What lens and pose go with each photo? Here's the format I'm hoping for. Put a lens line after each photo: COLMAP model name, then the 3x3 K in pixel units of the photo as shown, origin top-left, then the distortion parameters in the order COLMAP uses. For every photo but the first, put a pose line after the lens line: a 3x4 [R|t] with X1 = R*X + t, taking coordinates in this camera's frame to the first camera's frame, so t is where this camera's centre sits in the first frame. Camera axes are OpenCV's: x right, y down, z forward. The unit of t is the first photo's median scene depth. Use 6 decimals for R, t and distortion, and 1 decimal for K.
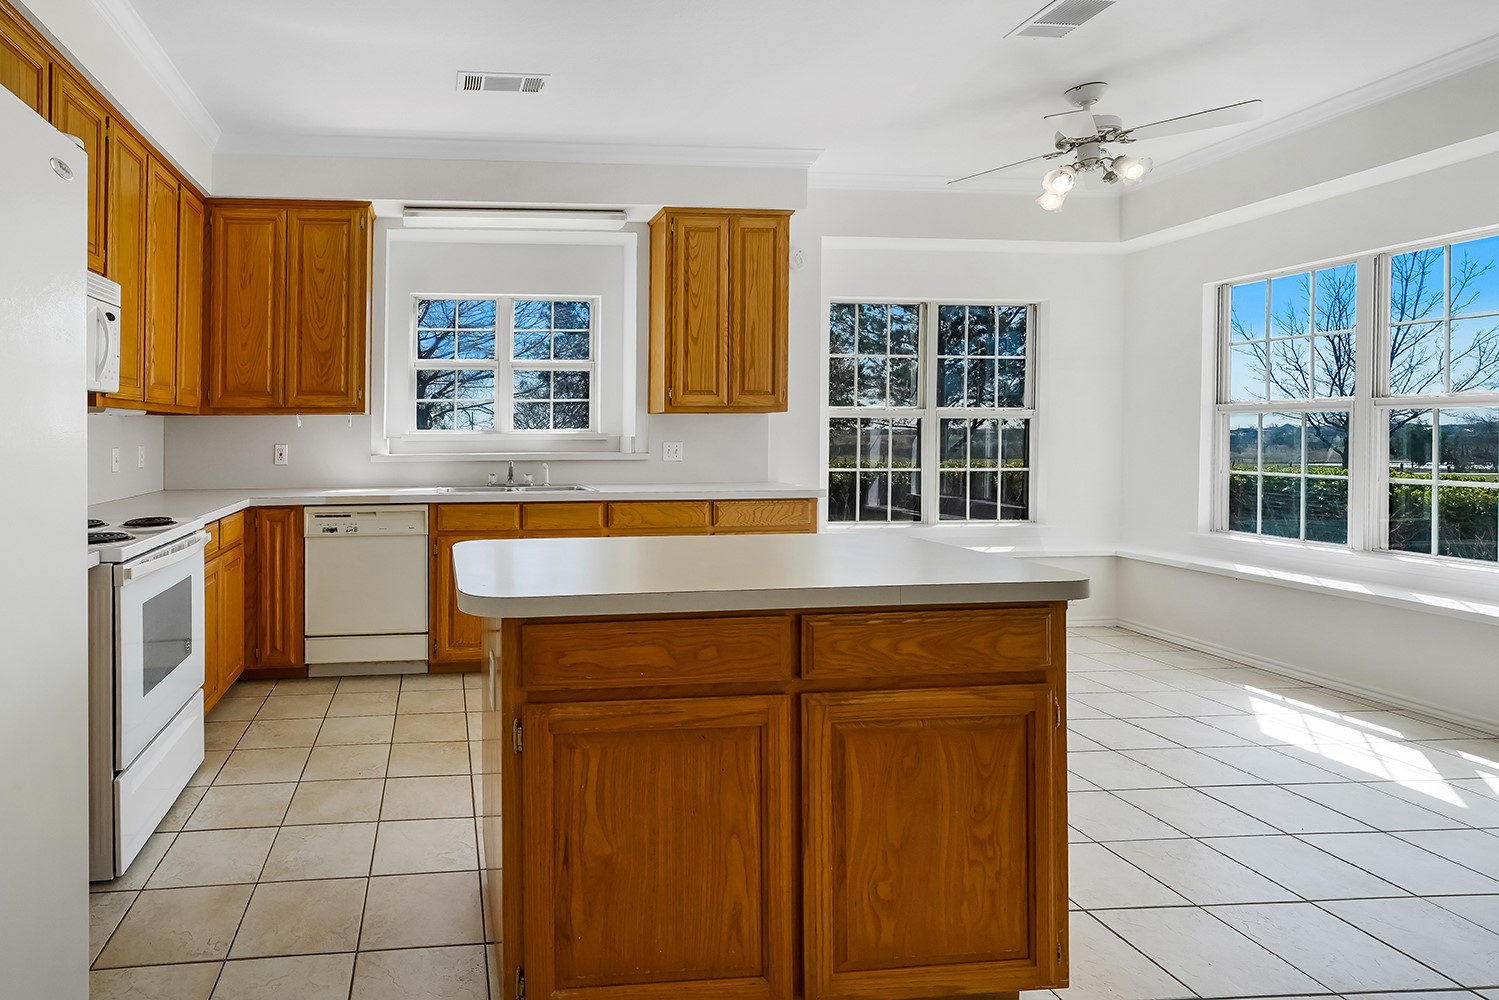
lens RADIAL K [[783.8, 0, 504.3], [0, 783.8, 439.1], [0, 0, 1]] dist [-0.000625, 0.003144]
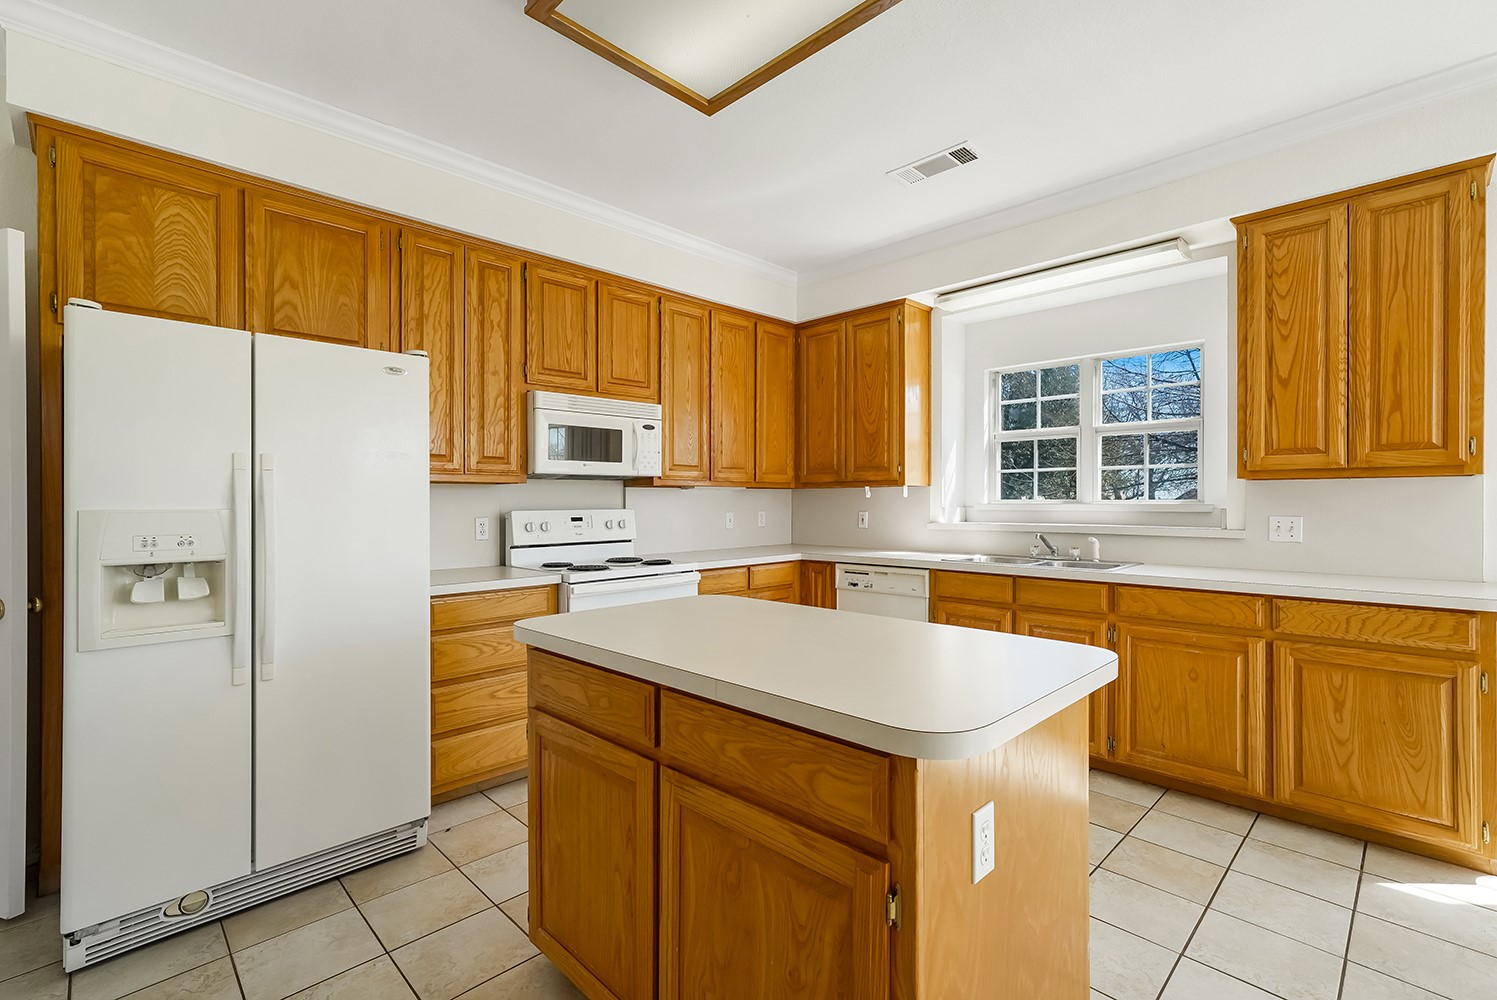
lens RADIAL K [[670.9, 0, 727.3], [0, 670.9, 501.7], [0, 0, 1]] dist [-0.001210, -0.000026]
pose [[0.638364, 0.005258, -0.769716, 0.422783], [-0.007683, 0.999970, 0.000458, -0.008152], [0.769696, 0.005621, 0.638386, 0.192046]]
